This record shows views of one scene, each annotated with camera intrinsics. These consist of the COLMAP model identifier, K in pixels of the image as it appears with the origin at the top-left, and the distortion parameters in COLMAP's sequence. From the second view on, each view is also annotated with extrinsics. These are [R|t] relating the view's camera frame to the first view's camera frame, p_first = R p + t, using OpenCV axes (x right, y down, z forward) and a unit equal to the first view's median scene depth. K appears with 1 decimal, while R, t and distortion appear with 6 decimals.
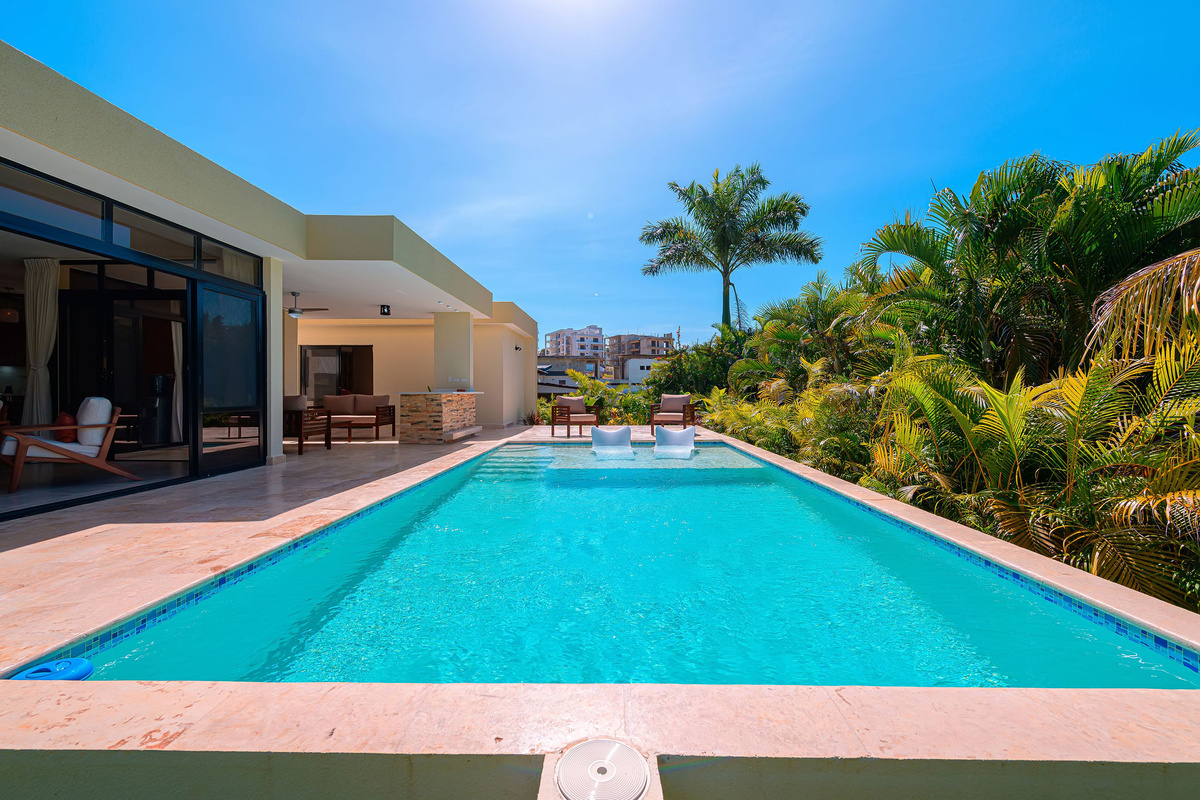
lens RADIAL K [[474.7, 0, 601.2], [0, 474.7, 388.1], [0, 0, 1]] dist [-0.000101, -0.000569]
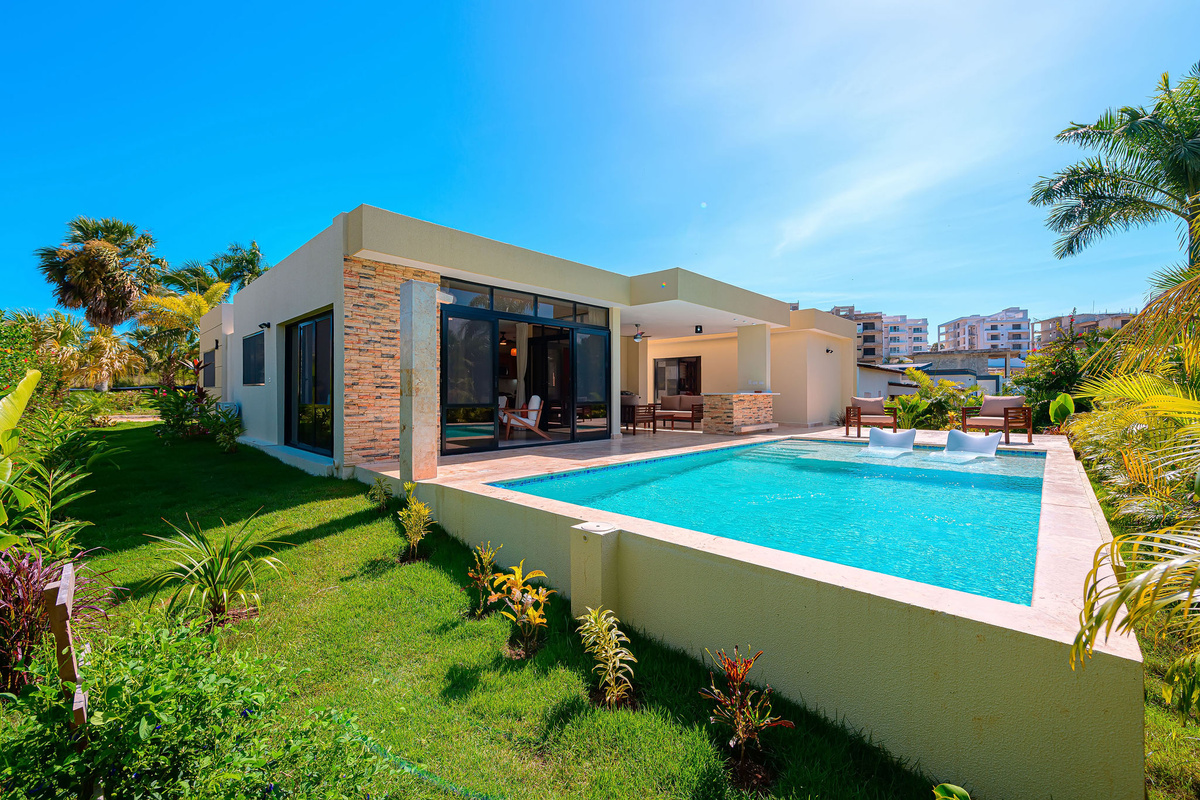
lens RADIAL K [[474.7, 0, 620.8], [0, 474.7, 396.4], [0, 0, 1]] dist [-0.000101, -0.000569]
pose [[0.762258, 0.004785, -0.647256, 0.235160], [0.003654, 0.999925, 0.011696, 0.000776], [0.647263, -0.011281, 0.762183, -0.126994]]
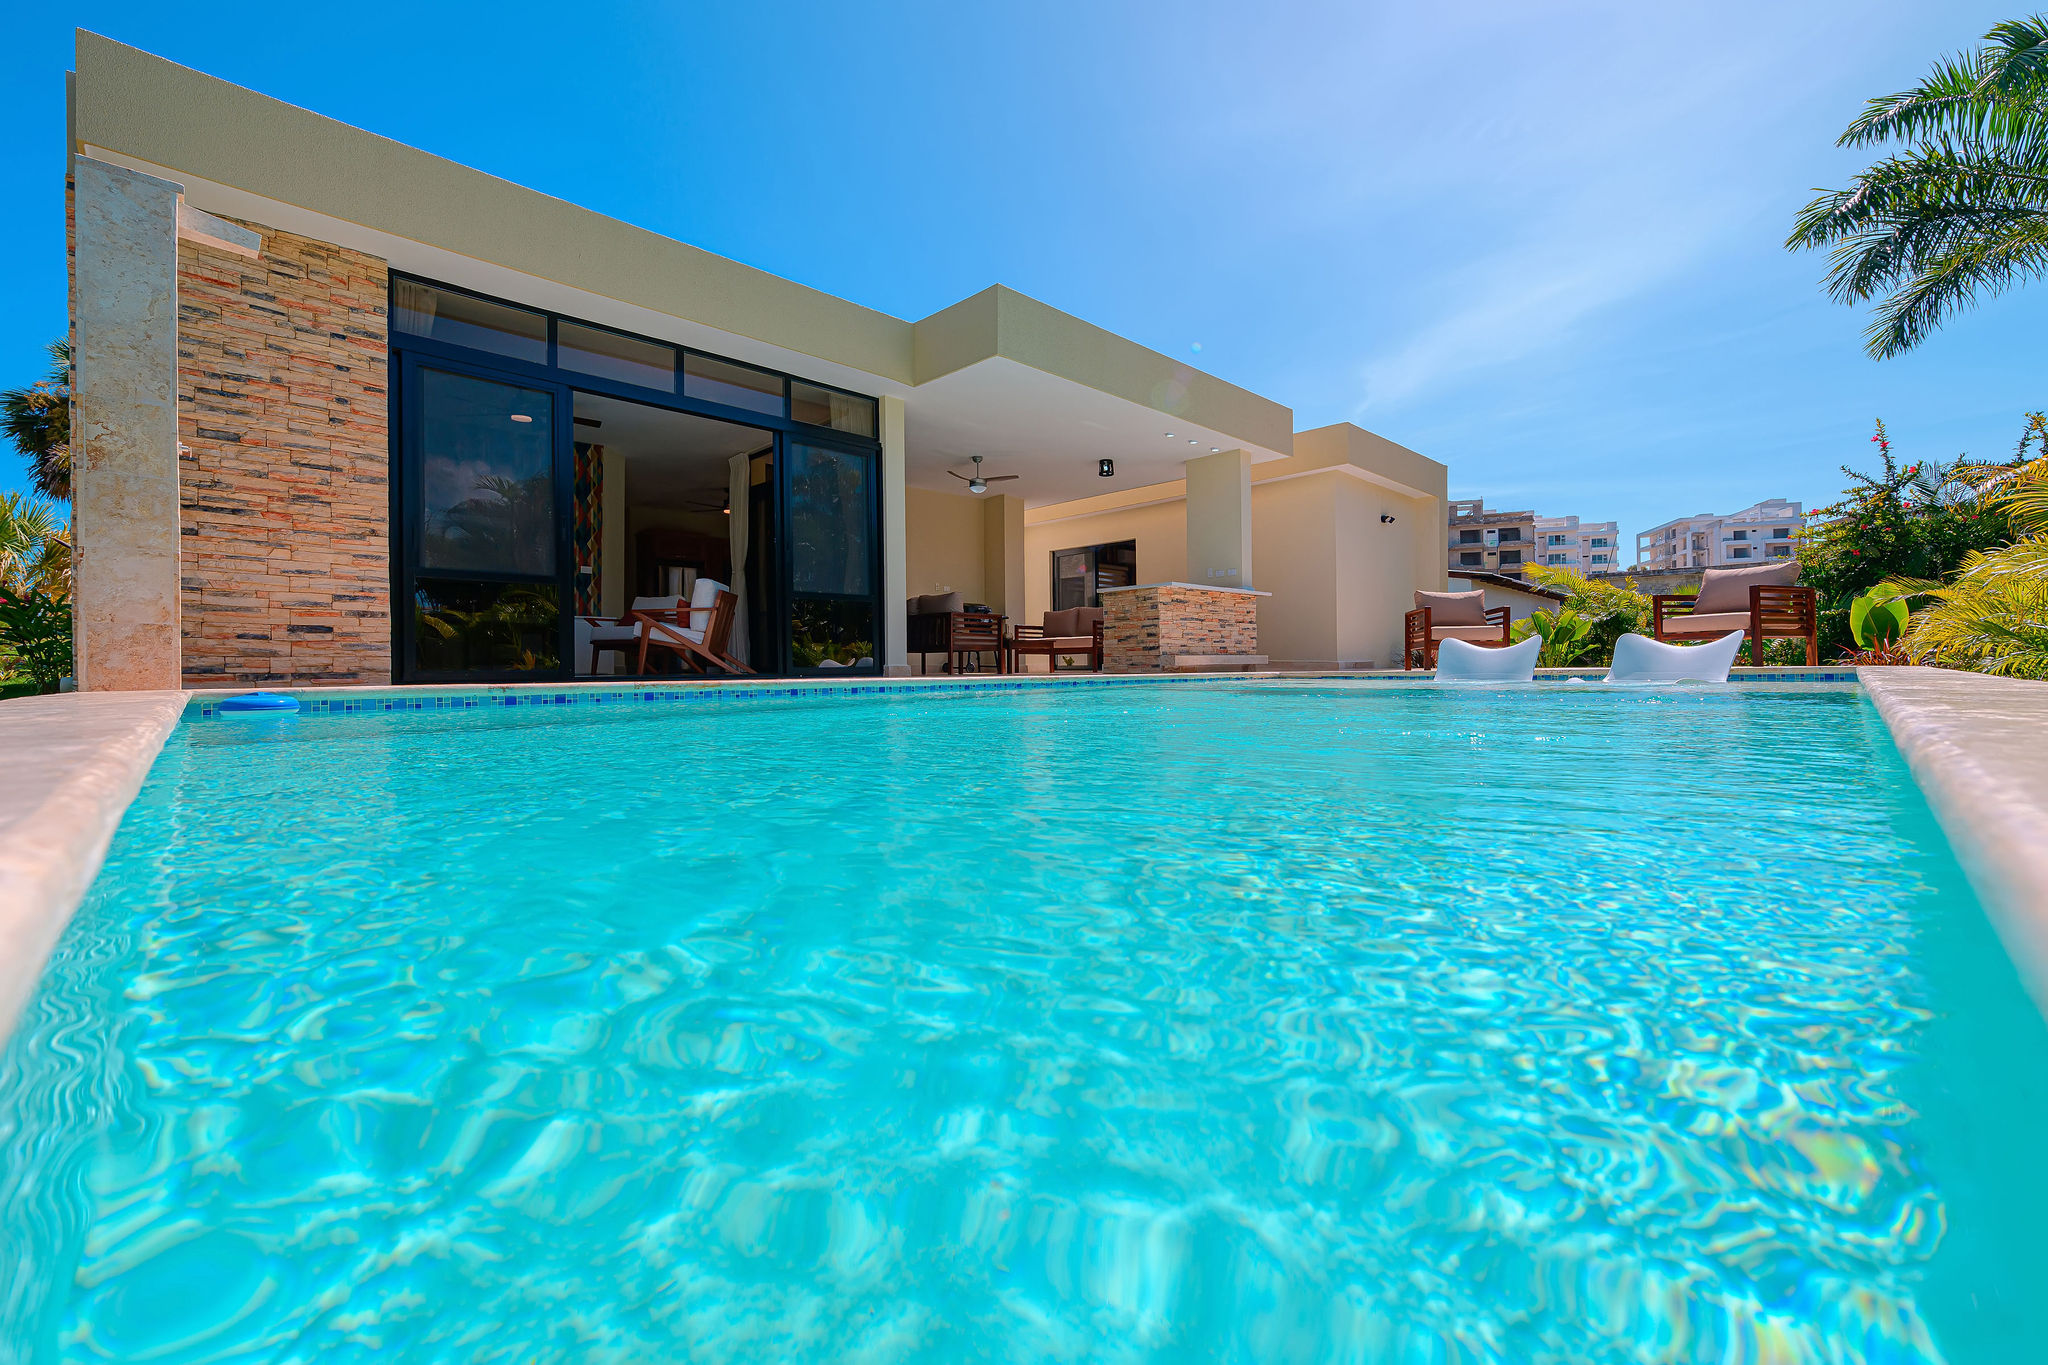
lens RADIAL K [[810.2, 0, 1038.4], [0, 810.2, 668.3], [0, 0, 1]] dist [-0.000101, -0.000569]
pose [[0.730593, -0.001727, -0.682811, 0.234768], [0.016421, 0.999752, 0.015041, 0.092104], [0.682616, -0.022201, 0.730440, 0.158750]]
